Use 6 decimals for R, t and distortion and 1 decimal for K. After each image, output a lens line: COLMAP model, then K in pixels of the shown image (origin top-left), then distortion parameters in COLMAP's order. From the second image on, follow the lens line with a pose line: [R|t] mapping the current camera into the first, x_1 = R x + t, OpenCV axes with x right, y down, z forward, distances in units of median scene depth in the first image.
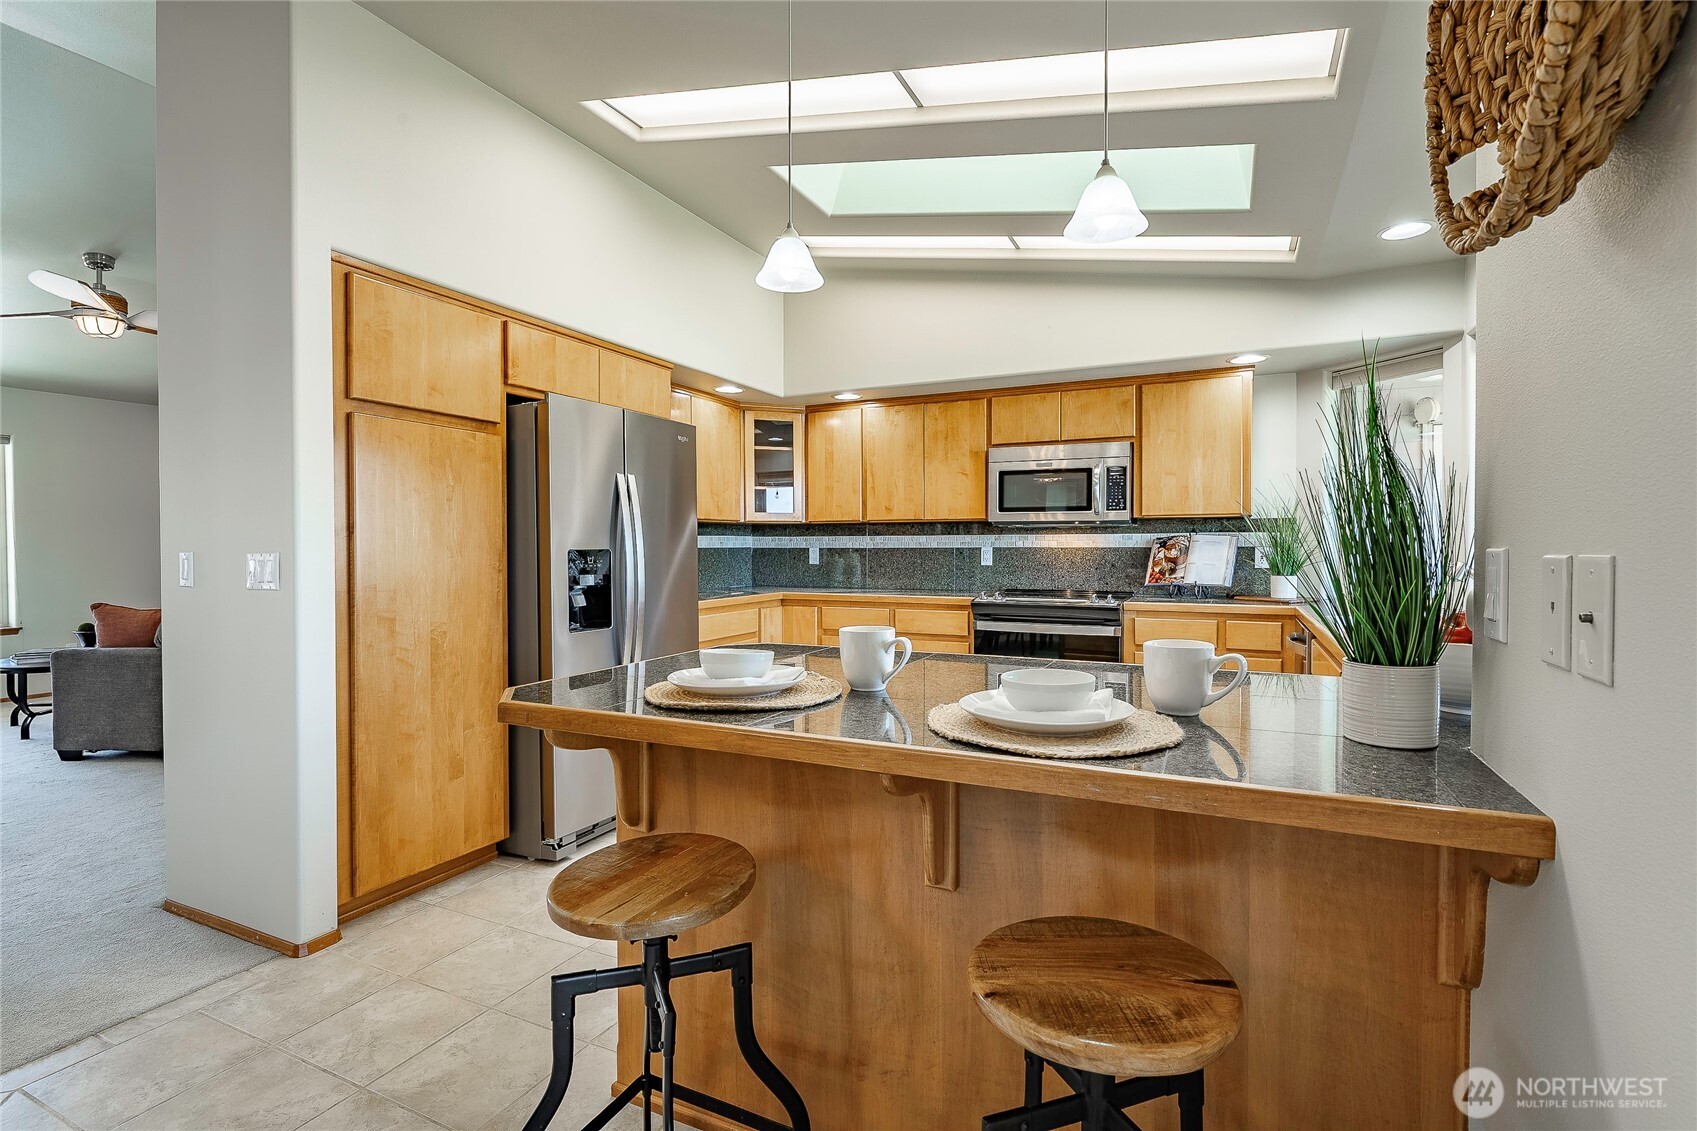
lens RADIAL K [[816.4, 0, 848.5], [0, 816.4, 565.5], [0, 0, 1]] dist [-0.000460, -0.000360]
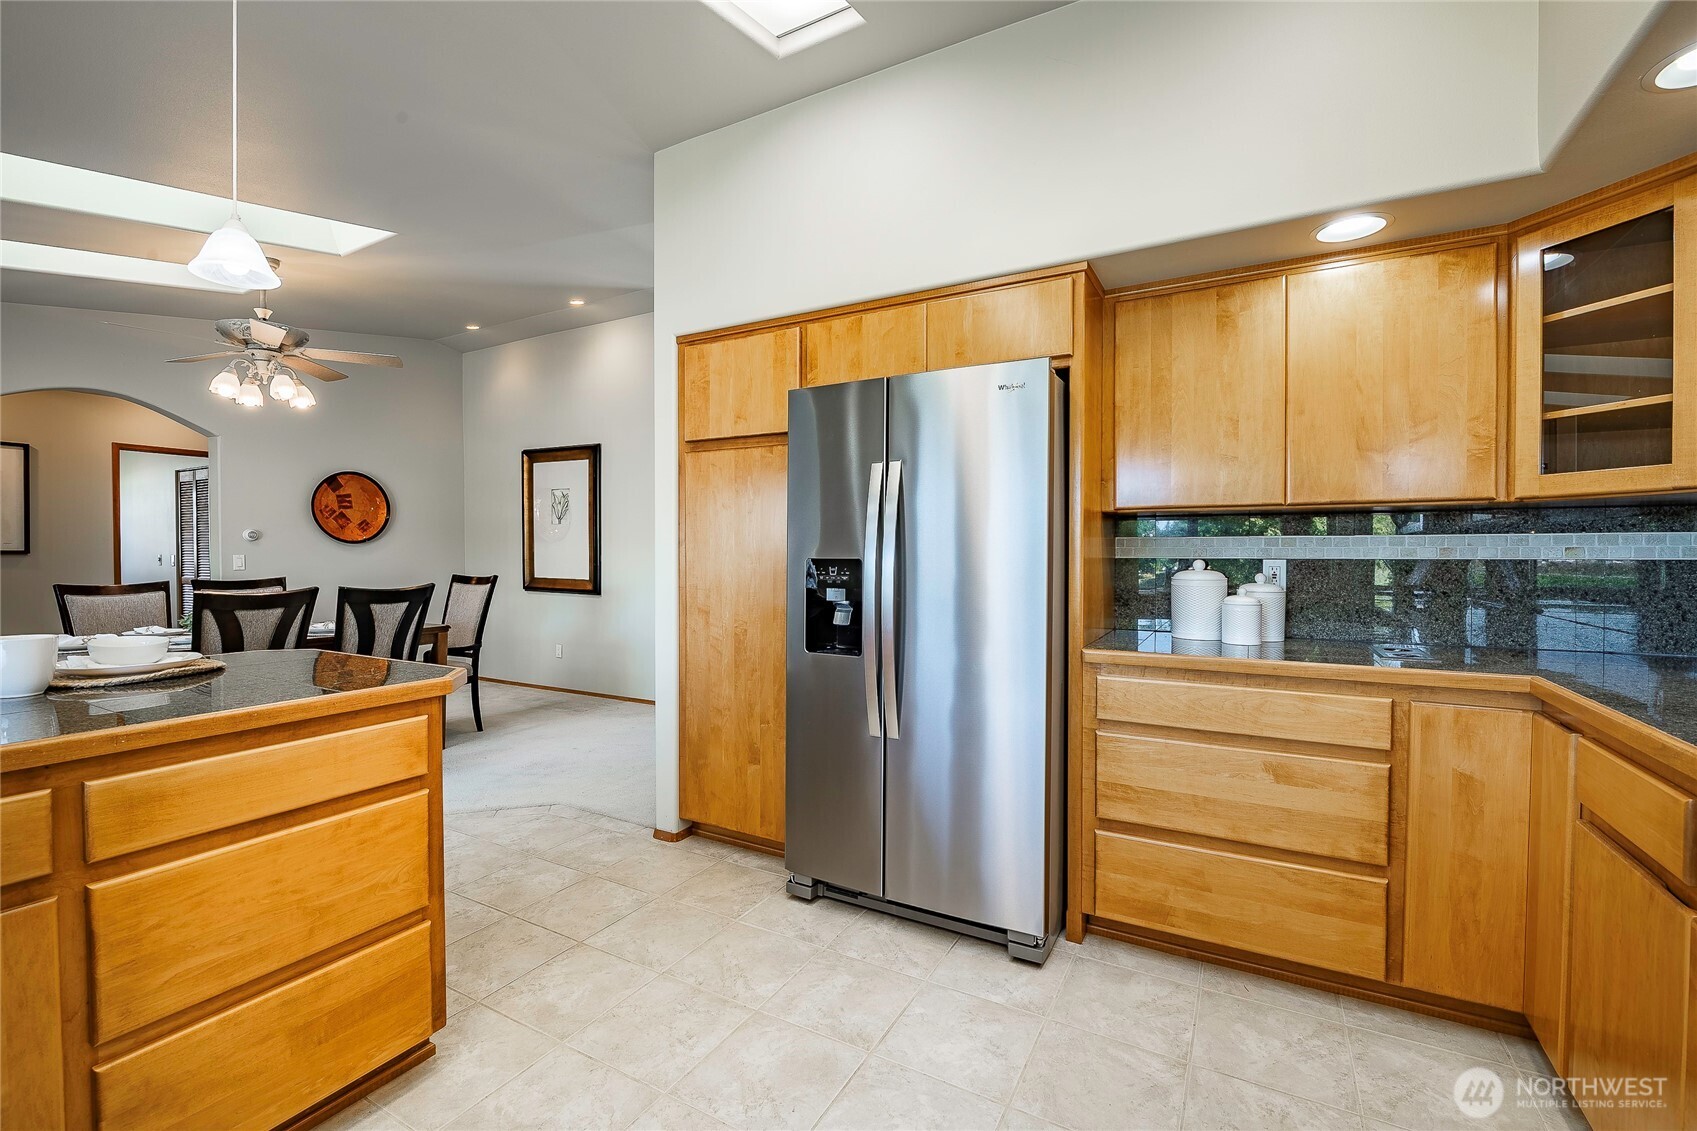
lens RADIAL K [[724.9, 0, 848.5], [0, 724.9, 565.5], [0, 0, 1]] dist [-0.000189, -0.000038]
pose [[-0.069242, 0.019463, -0.997410, 0.489056], [-0.024589, 0.999473, 0.021211, -0.032261], [0.997297, 0.025994, -0.068726, 1.198216]]
